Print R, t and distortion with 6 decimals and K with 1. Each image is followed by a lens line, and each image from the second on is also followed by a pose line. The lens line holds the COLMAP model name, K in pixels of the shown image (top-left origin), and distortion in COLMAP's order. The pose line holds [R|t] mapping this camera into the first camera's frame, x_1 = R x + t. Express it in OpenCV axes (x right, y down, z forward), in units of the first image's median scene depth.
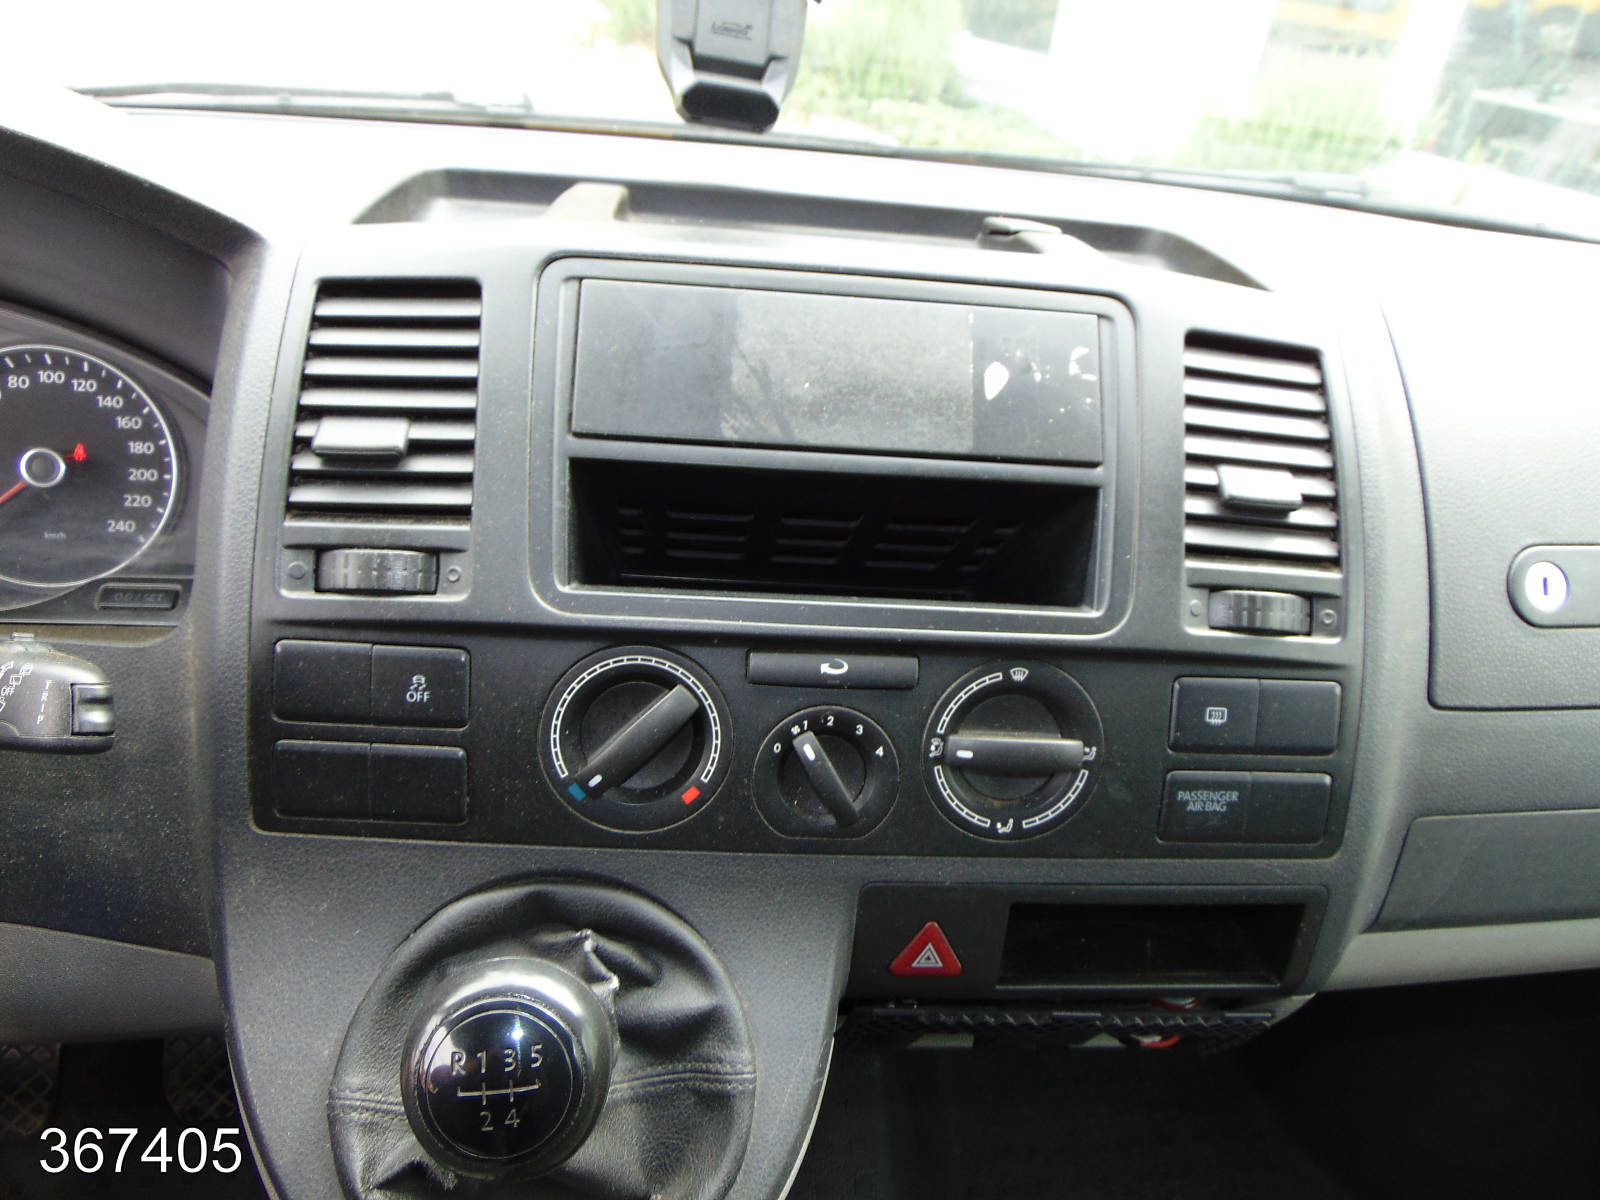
lens RADIAL K [[1176.2, 0, 800.0], [0, 1176.2, 600.0], [0, 0, 1]] dist [-0.043423, 0.074473]
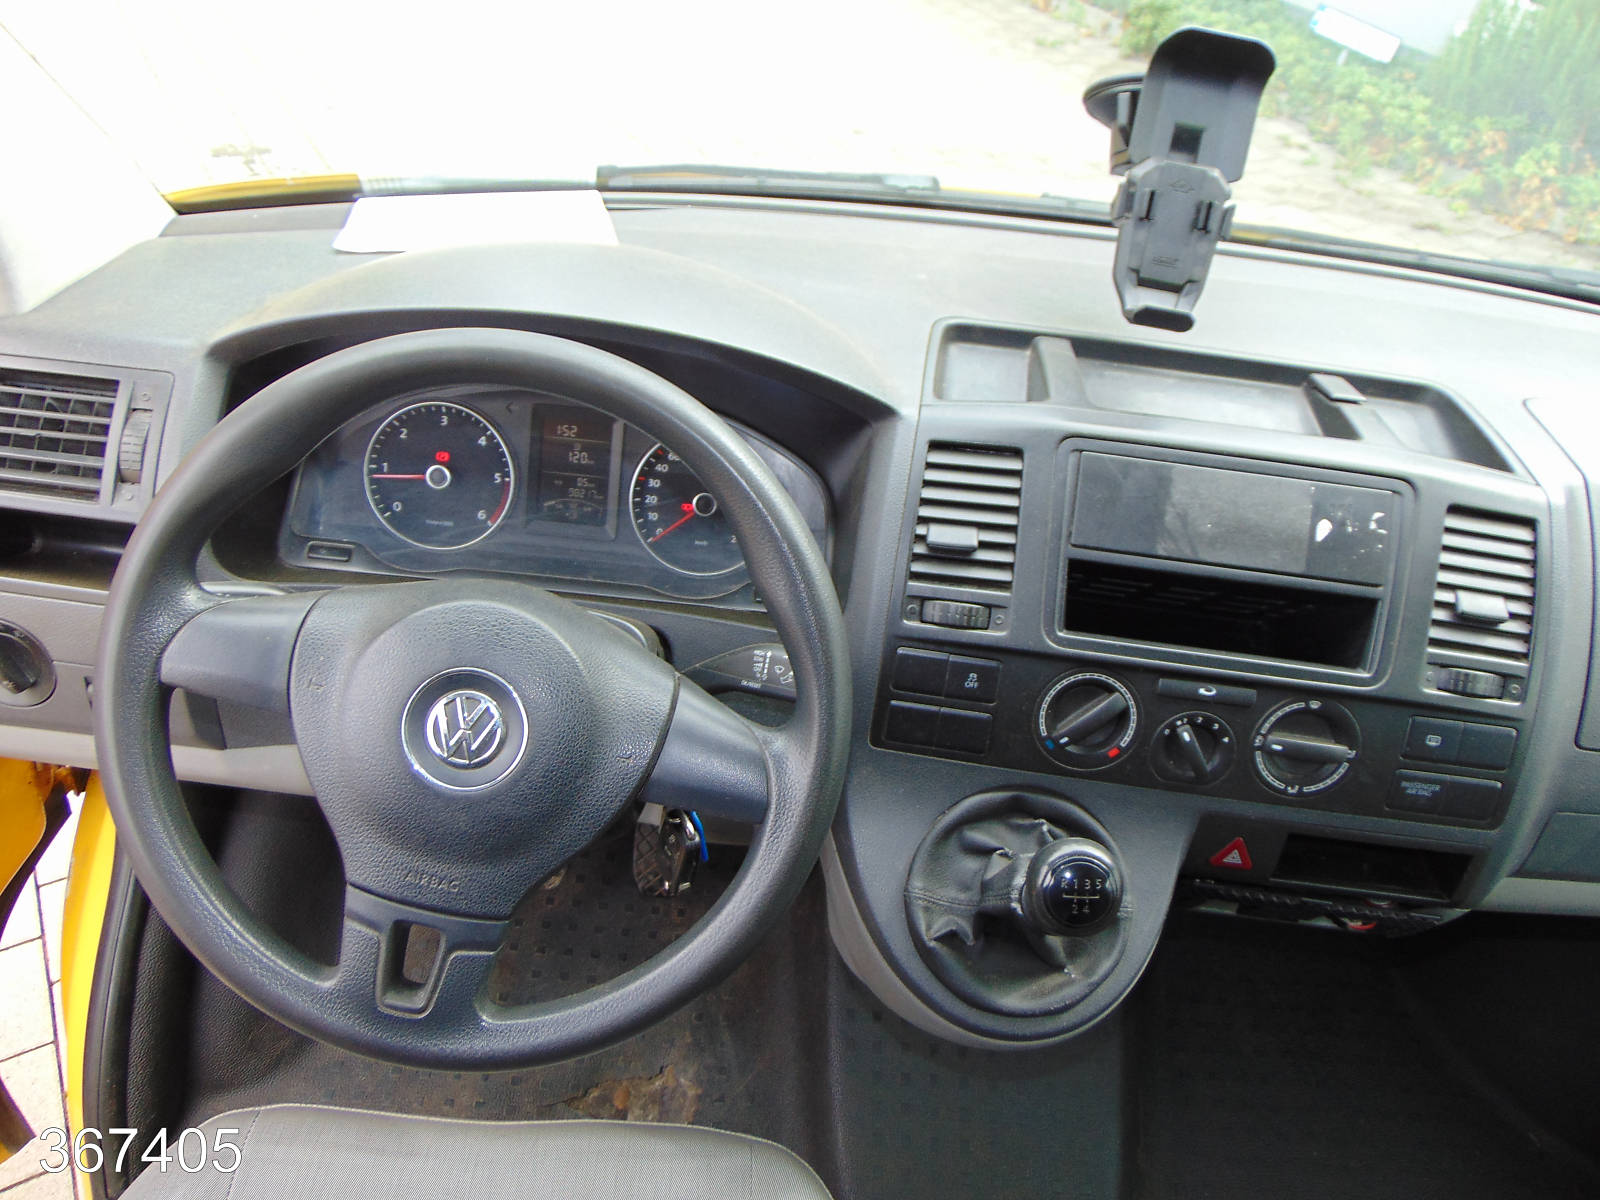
lens RADIAL K [[1176.2, 0, 800.0], [0, 1176.2, 600.0], [0, 0, 1]] dist [-0.043423, 0.074473]
pose [[0.986741, 0.098395, -0.129076, -0.346381], [-0.082775, 0.989164, 0.121256, -0.230605], [0.139608, -0.108964, 0.984193, -0.758680]]
